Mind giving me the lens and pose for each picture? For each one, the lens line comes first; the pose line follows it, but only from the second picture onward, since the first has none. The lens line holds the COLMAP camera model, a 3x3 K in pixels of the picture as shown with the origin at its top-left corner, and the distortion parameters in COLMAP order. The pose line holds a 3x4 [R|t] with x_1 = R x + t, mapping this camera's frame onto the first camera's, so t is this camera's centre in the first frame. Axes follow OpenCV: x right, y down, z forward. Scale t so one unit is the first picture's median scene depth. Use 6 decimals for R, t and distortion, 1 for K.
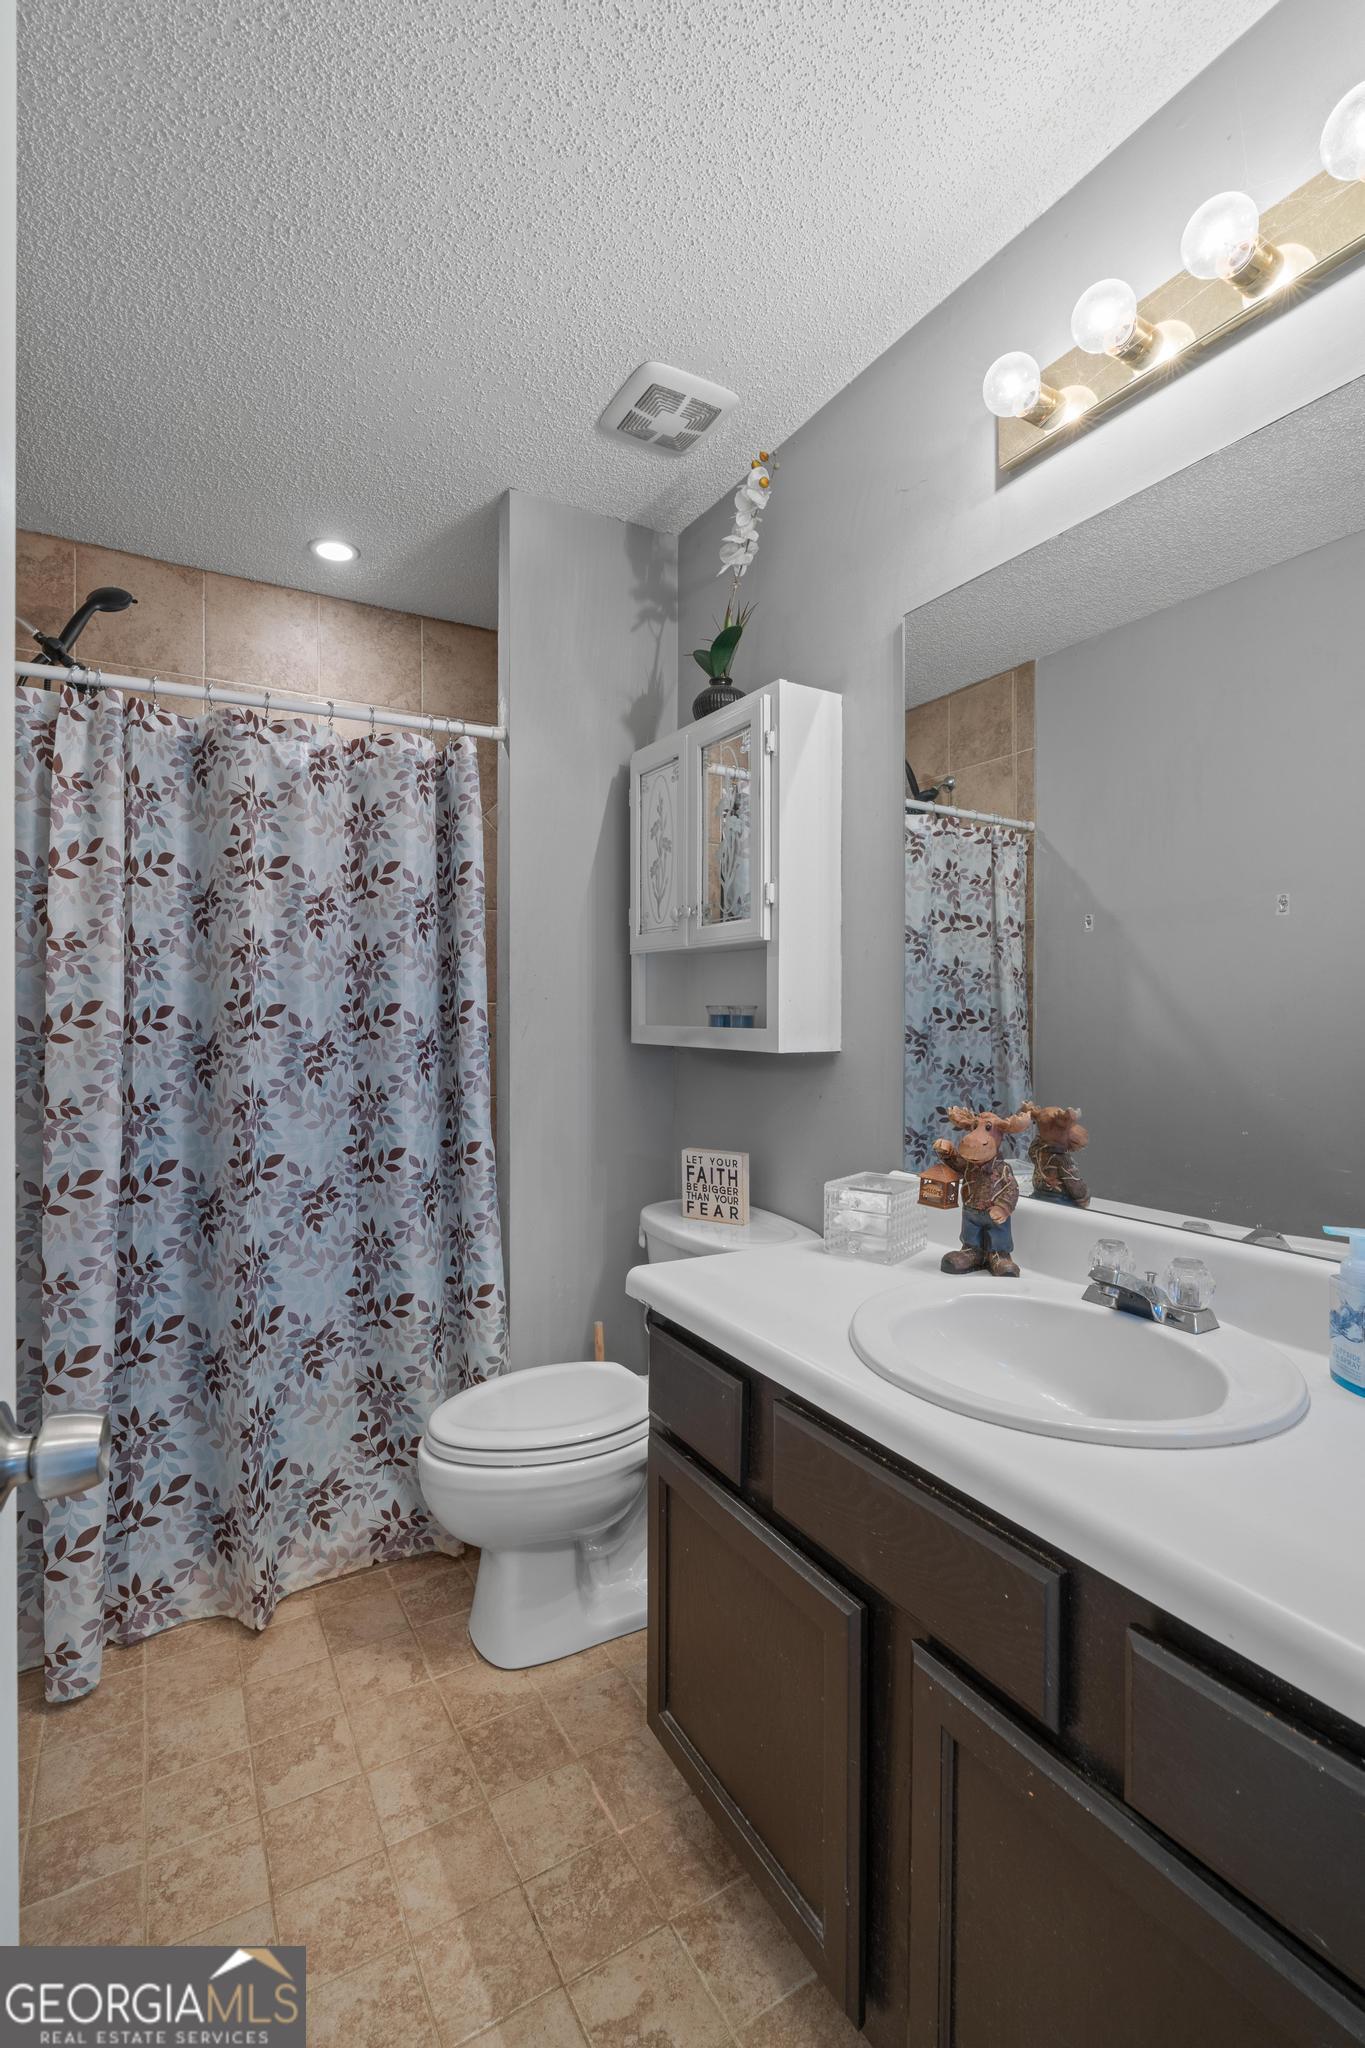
lens RADIAL K [[902.8, 0, 669.4], [0, 902.8, 1021.5], [0, 0, 1]] dist [-0.002979, -0.001567]
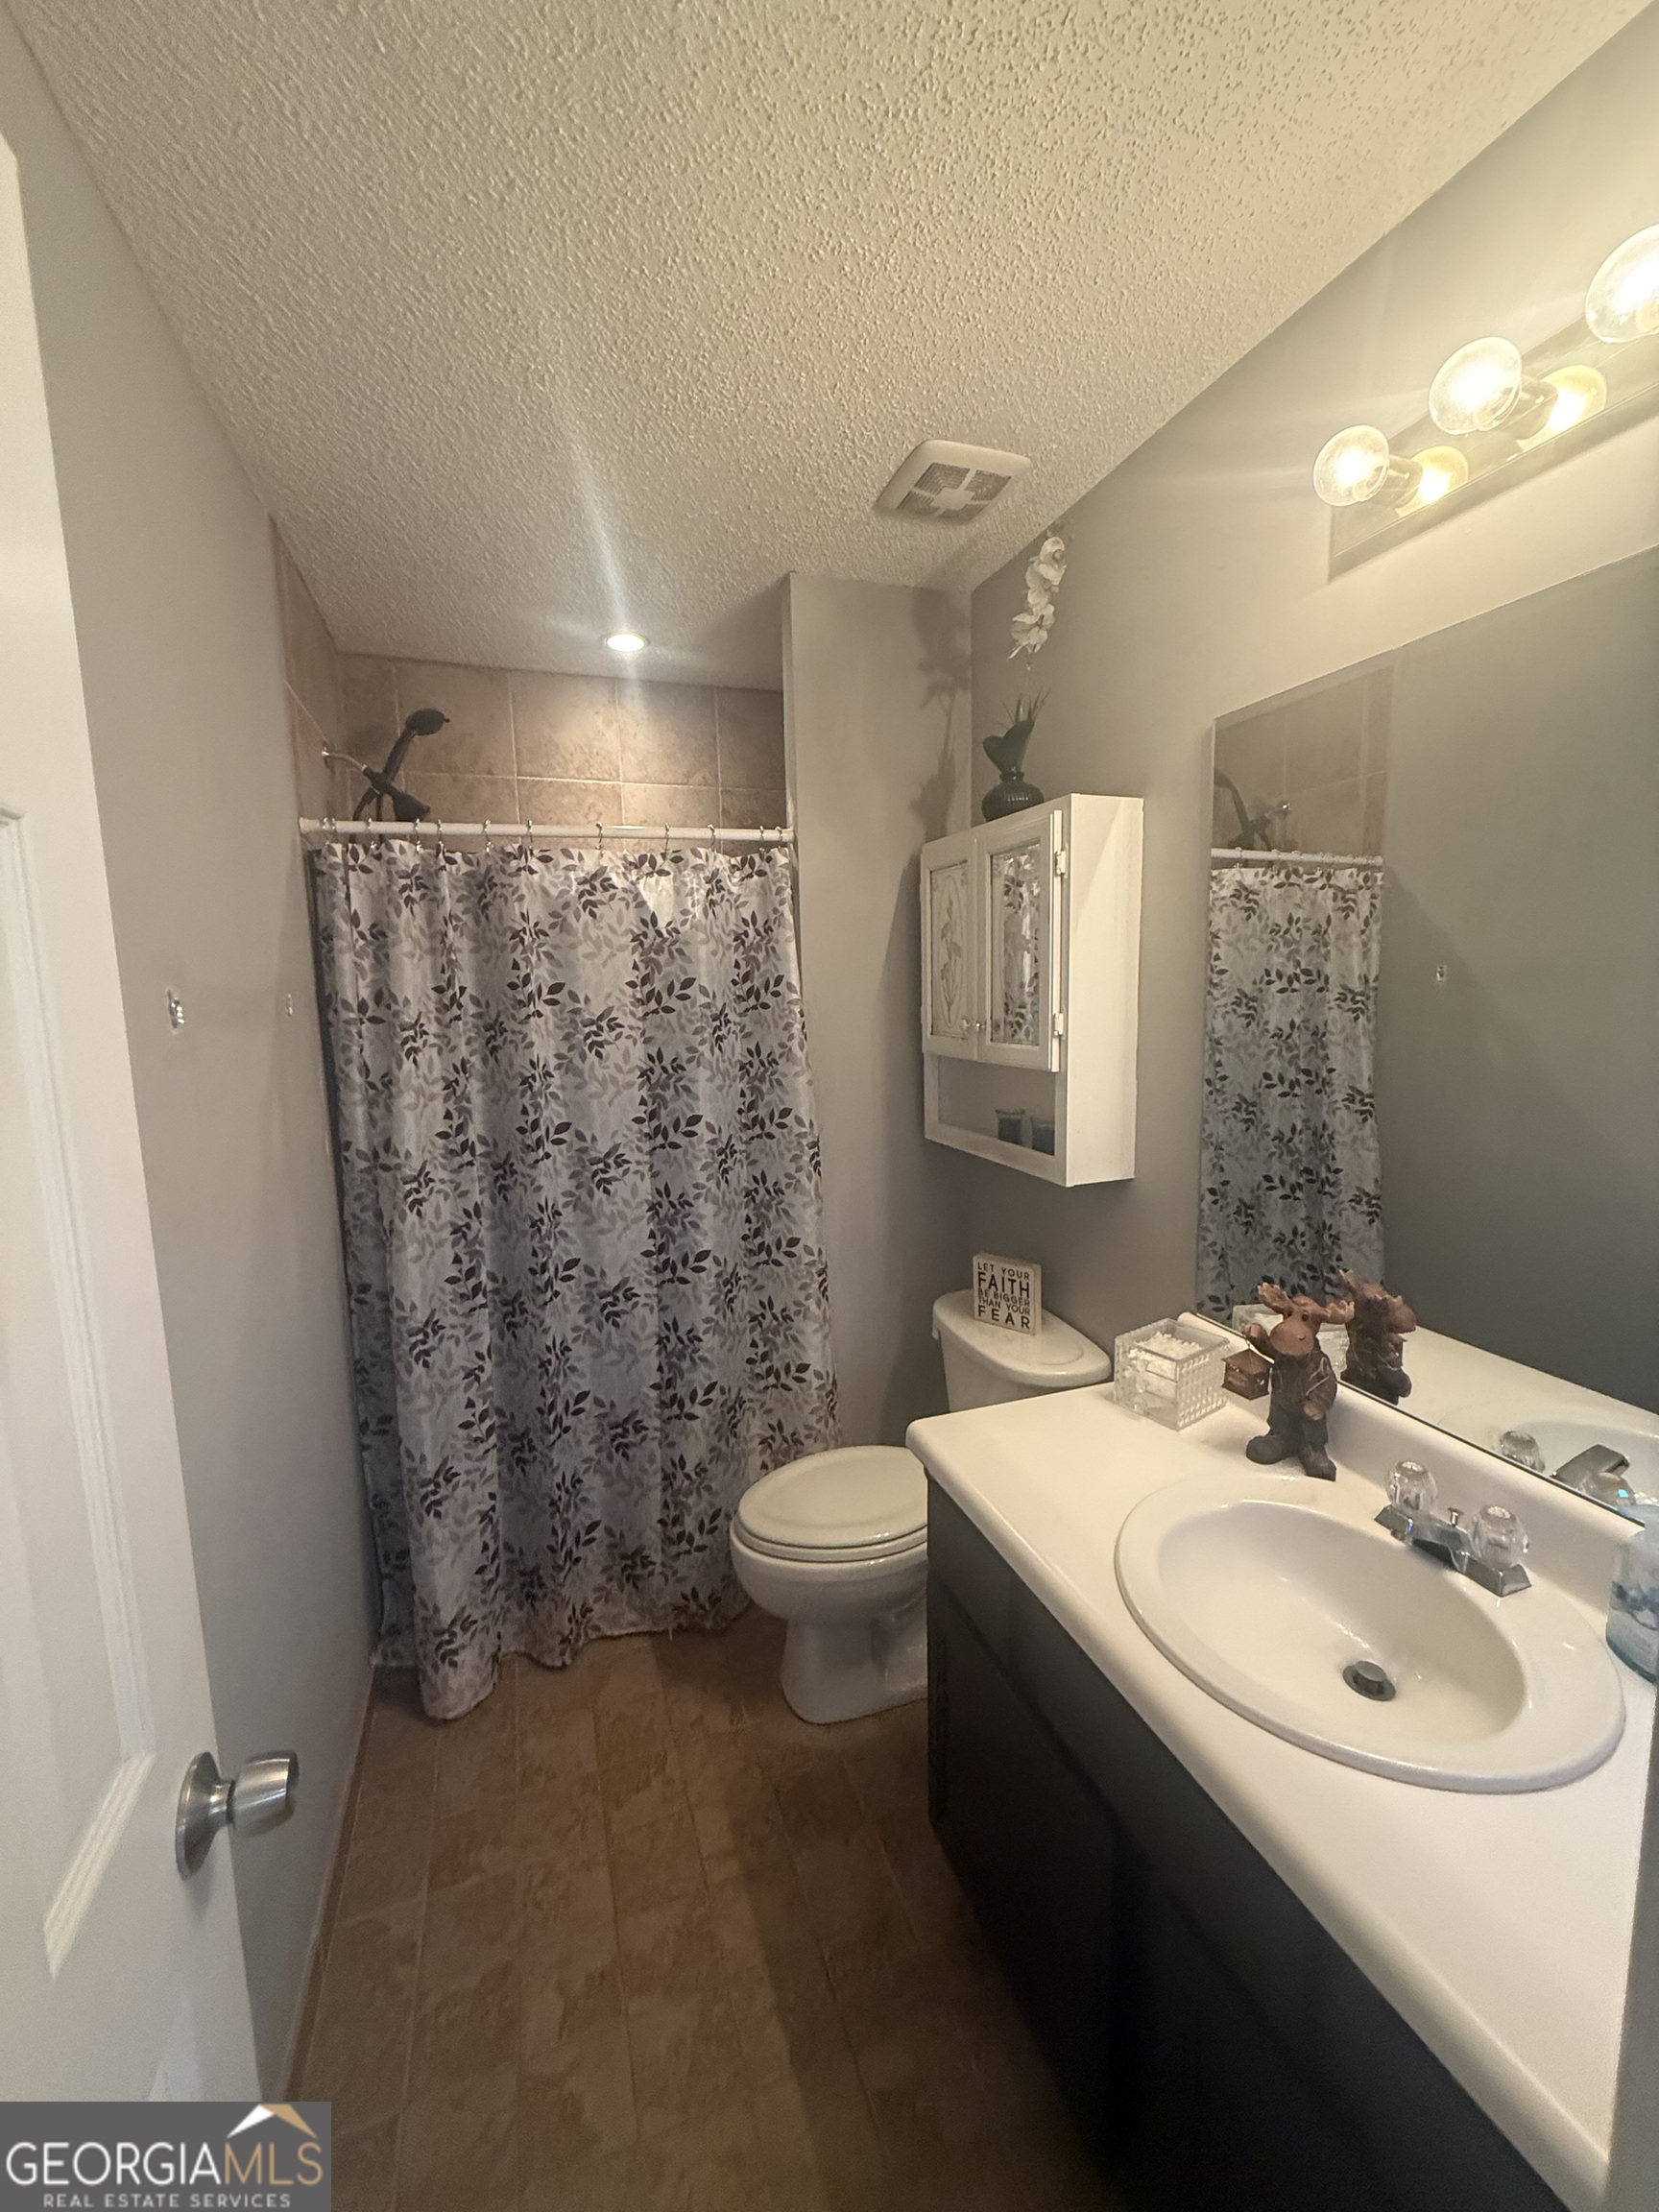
lens RADIAL K [[876.9, 0, 823.8], [0, 876.9, 1105.5], [0, 0, 1]] dist [-0.002871, 0.000910]
pose [[0.982503, -0.001076, -0.186243, 0.037785], [0.025217, 0.991543, 0.127305, -0.176439], [0.184531, -0.129774, 0.974221, 0.031047]]
